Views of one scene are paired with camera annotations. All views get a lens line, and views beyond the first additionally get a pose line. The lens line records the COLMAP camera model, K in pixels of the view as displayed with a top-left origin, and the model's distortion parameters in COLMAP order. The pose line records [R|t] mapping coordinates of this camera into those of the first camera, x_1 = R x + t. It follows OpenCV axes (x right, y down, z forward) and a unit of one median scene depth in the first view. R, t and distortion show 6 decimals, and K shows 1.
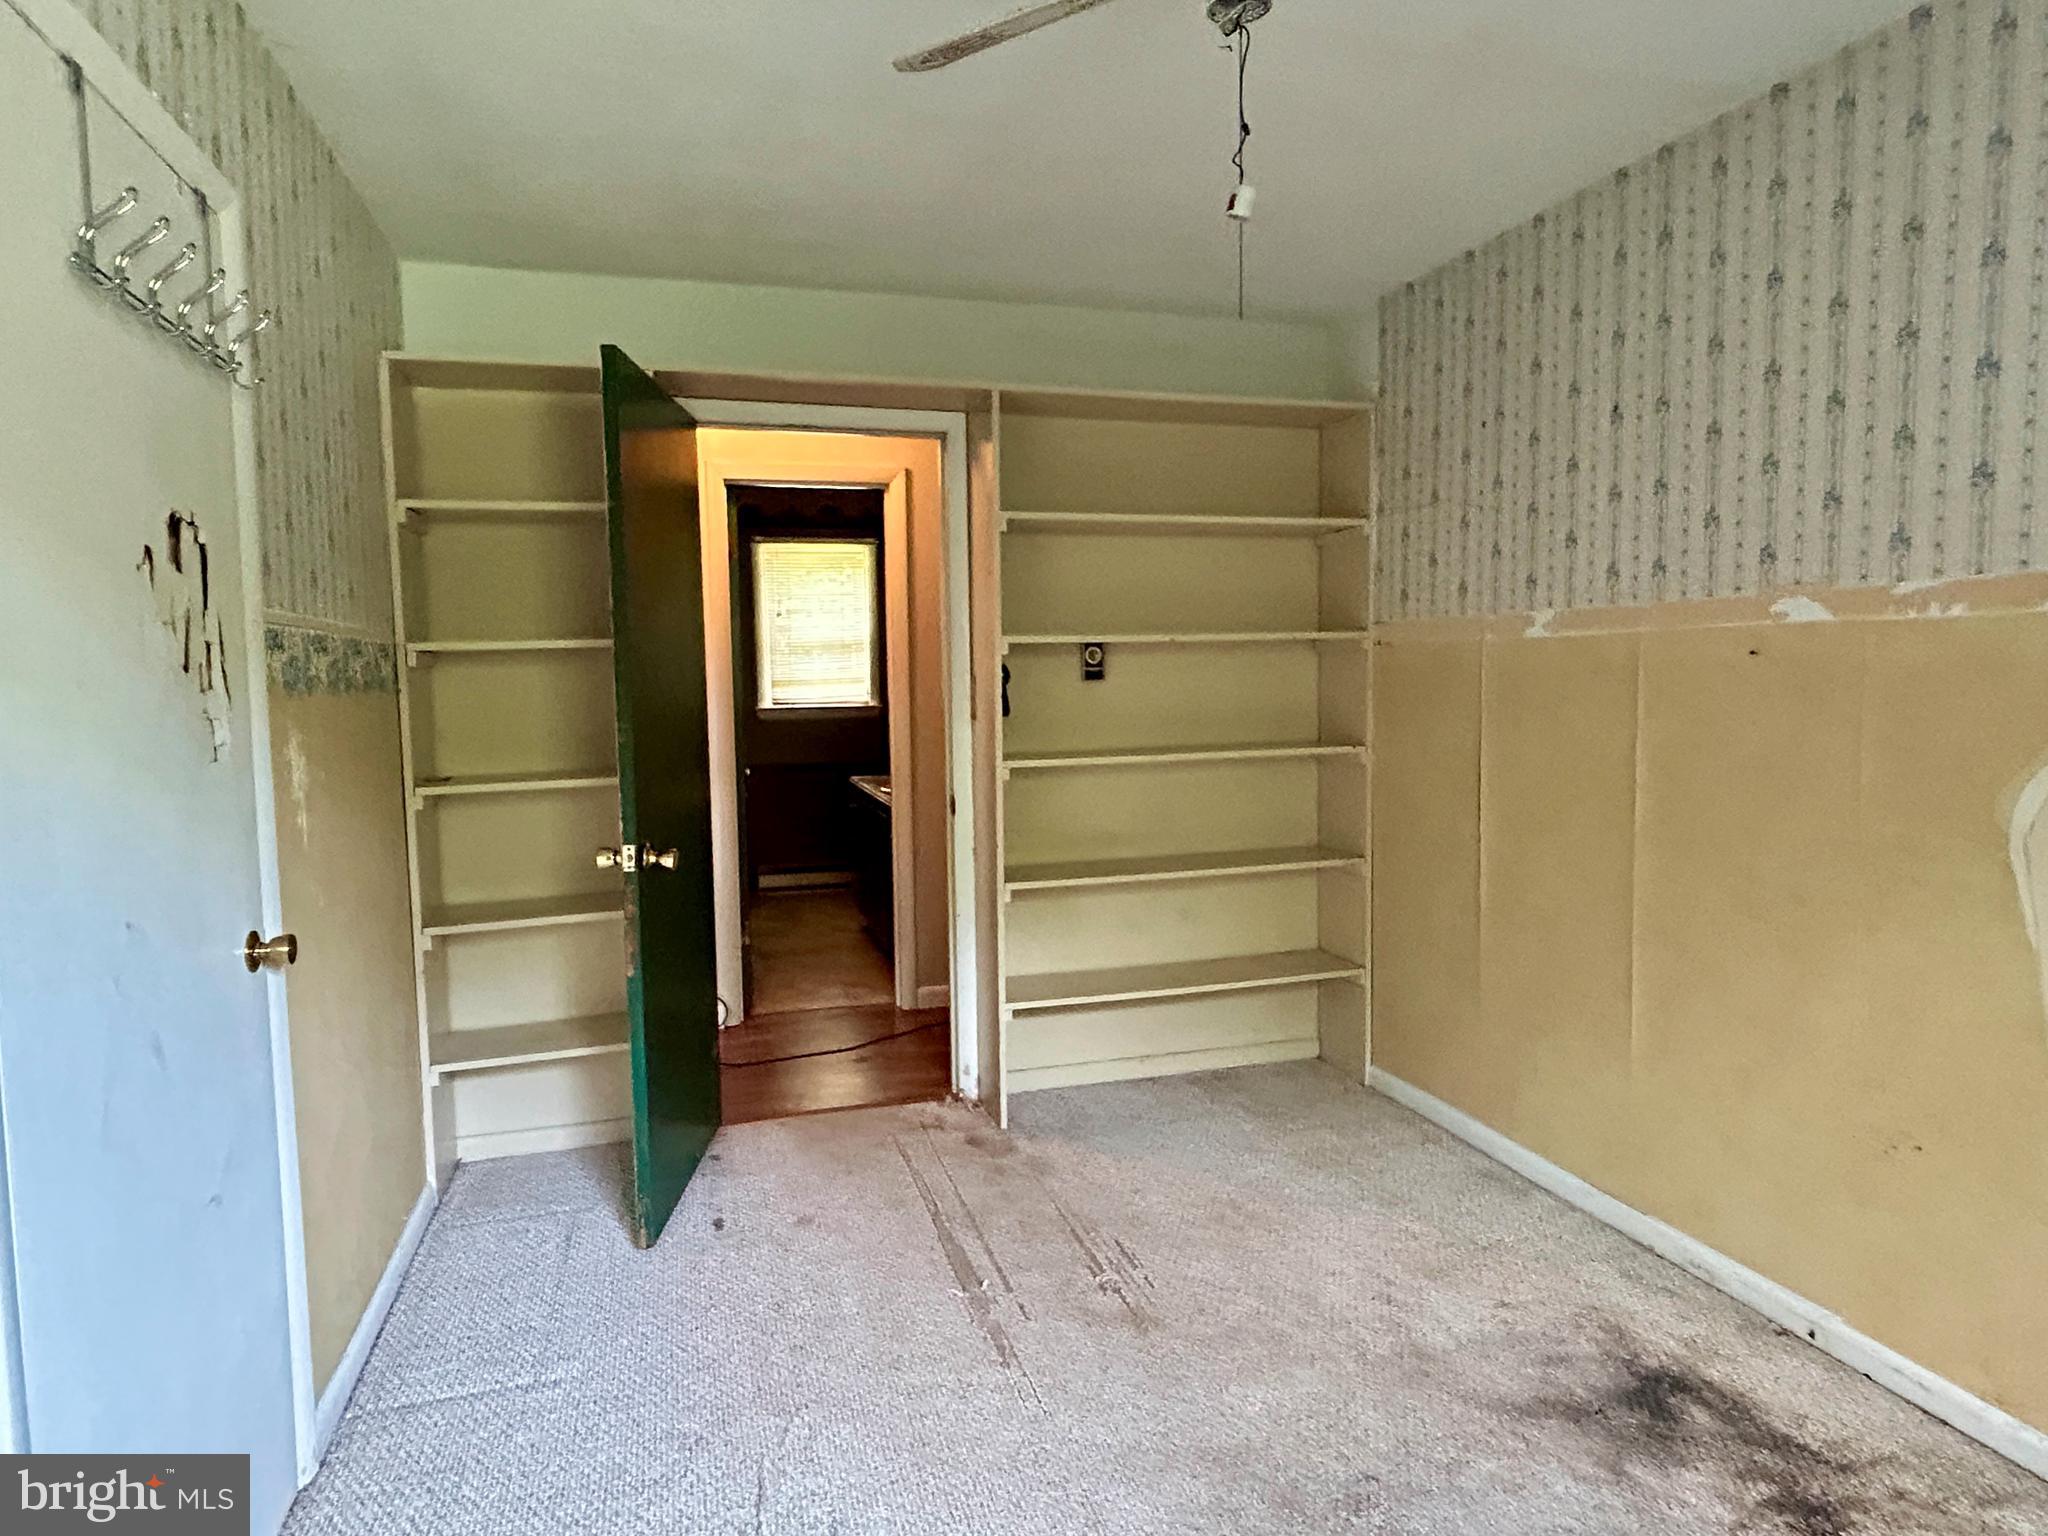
lens RADIAL K [[1178.9, 0, 1024.0], [0, 1178.9, 768.0], [0, 0, 1]] dist [0.002012, 0.000382]
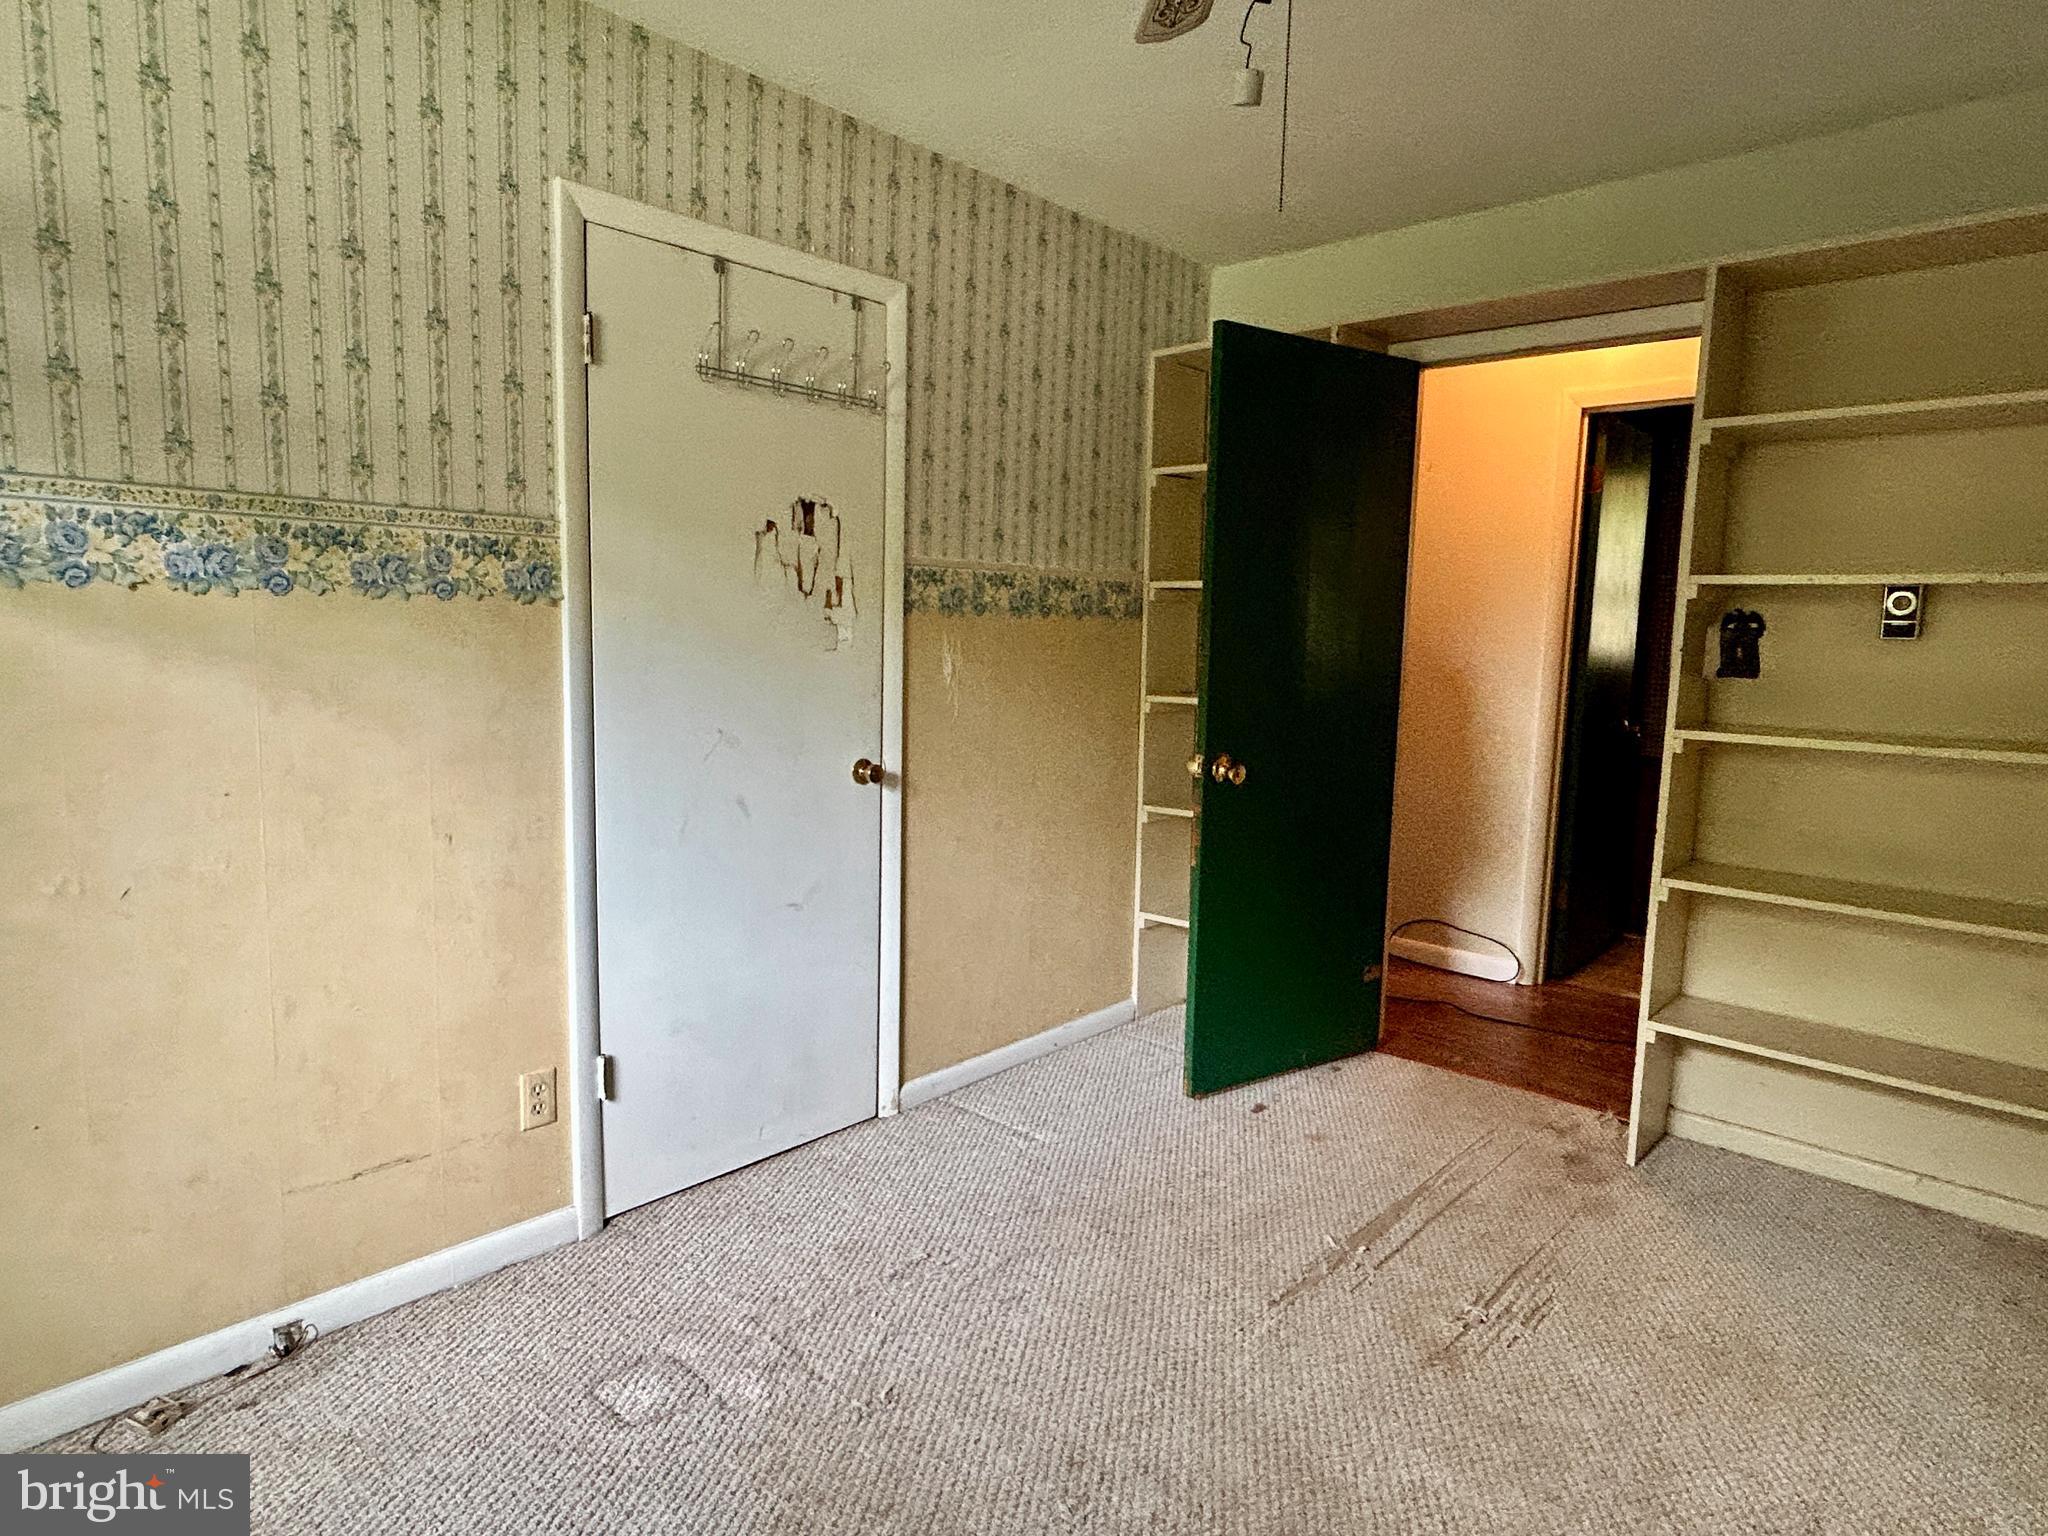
lens RADIAL K [[1178.9, 0, 1024.0], [0, 1178.9, 768.0], [0, 0, 1]] dist [0.002012, 0.000382]
pose [[0.520688, 0.135419, -0.842939, 0.518385], [-0.097950, 0.990296, 0.098588, -0.018514], [0.848109, 0.031232, 0.528900, 0.216169]]
